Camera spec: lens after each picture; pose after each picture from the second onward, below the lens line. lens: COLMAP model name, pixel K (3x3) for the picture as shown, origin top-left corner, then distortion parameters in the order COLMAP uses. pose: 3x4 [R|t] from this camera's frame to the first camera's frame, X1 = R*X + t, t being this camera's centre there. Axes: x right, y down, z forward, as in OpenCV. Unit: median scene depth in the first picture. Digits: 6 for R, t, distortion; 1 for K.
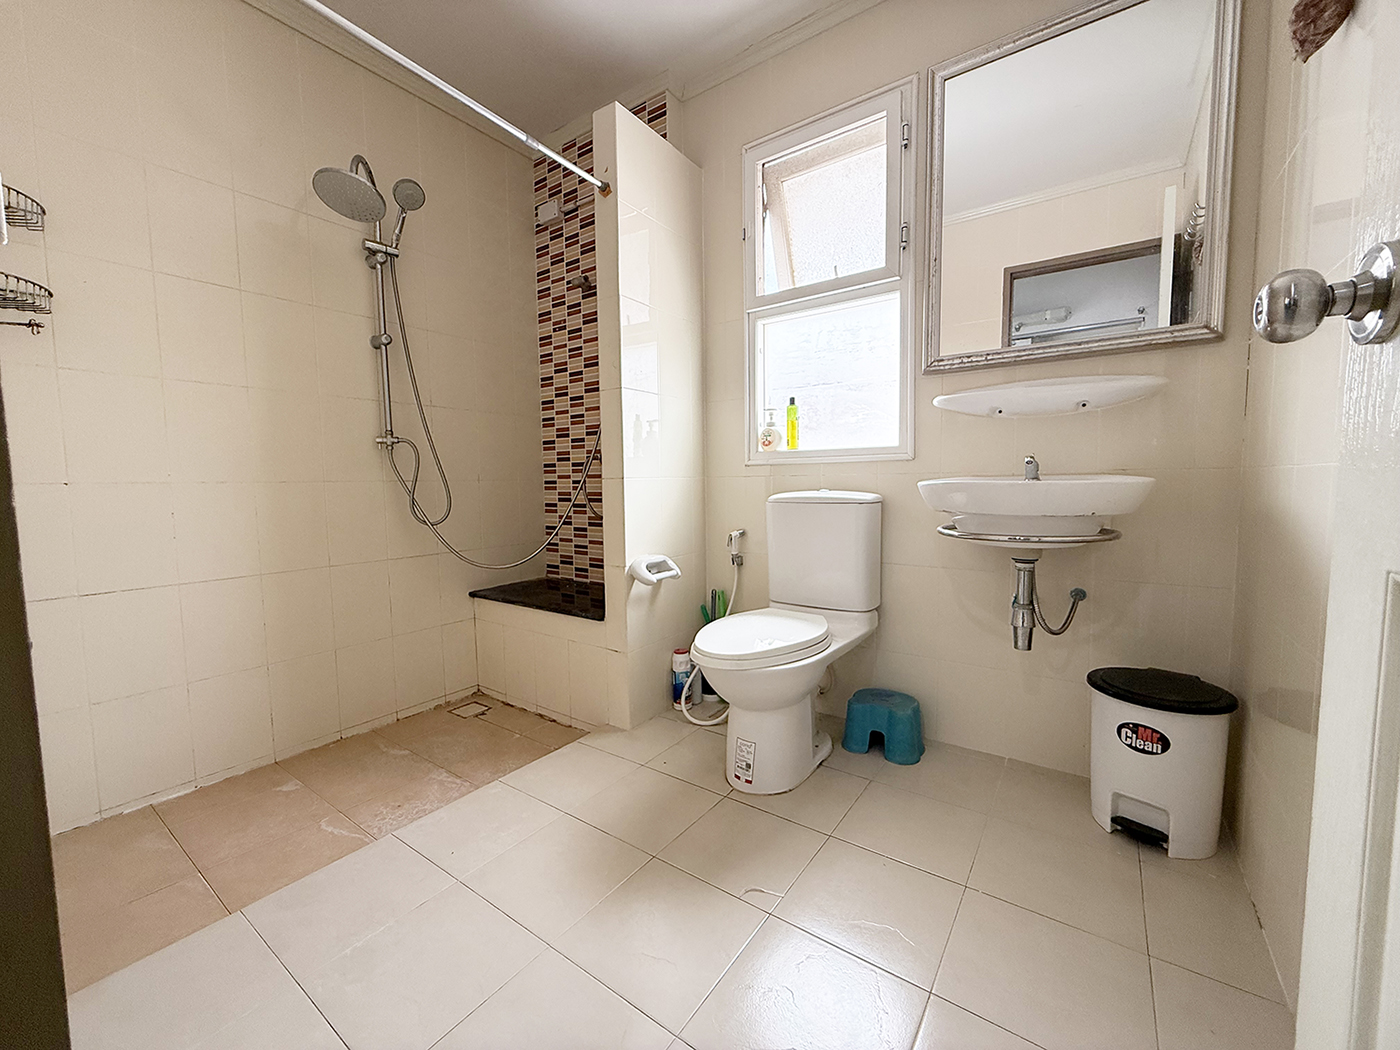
lens RADIAL K [[559.9, 0, 693.5], [0, 559.9, 524.1], [0, 0, 1]] dist [0.000517, -0.000432]
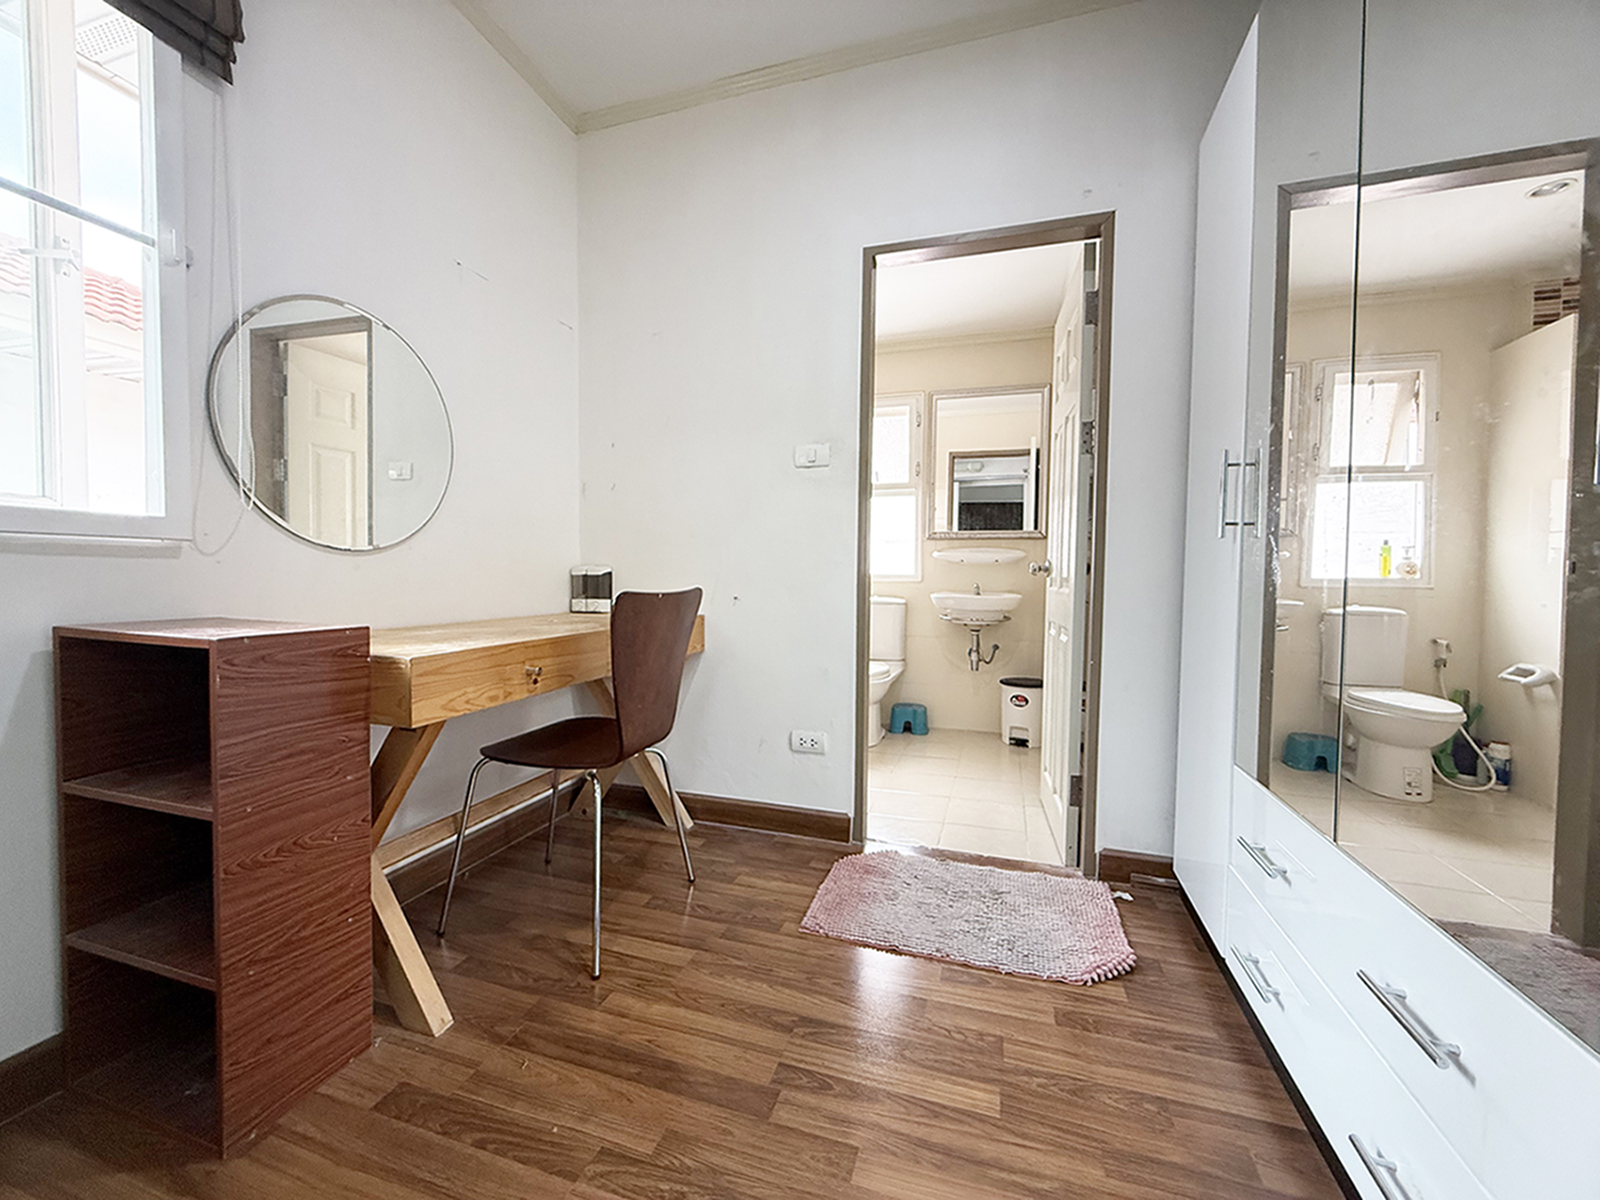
lens RADIAL K [[639.8, 0, 802.4], [0, 639.8, 598.0], [0, 0, 1]] dist [0.000517, -0.000432]
pose [[0.947086, 0.009820, 0.320829, -0.760483], [0.001220, 0.999415, -0.034191, 0.017584], [-0.320977, 0.032774, 0.946520, -1.034040]]
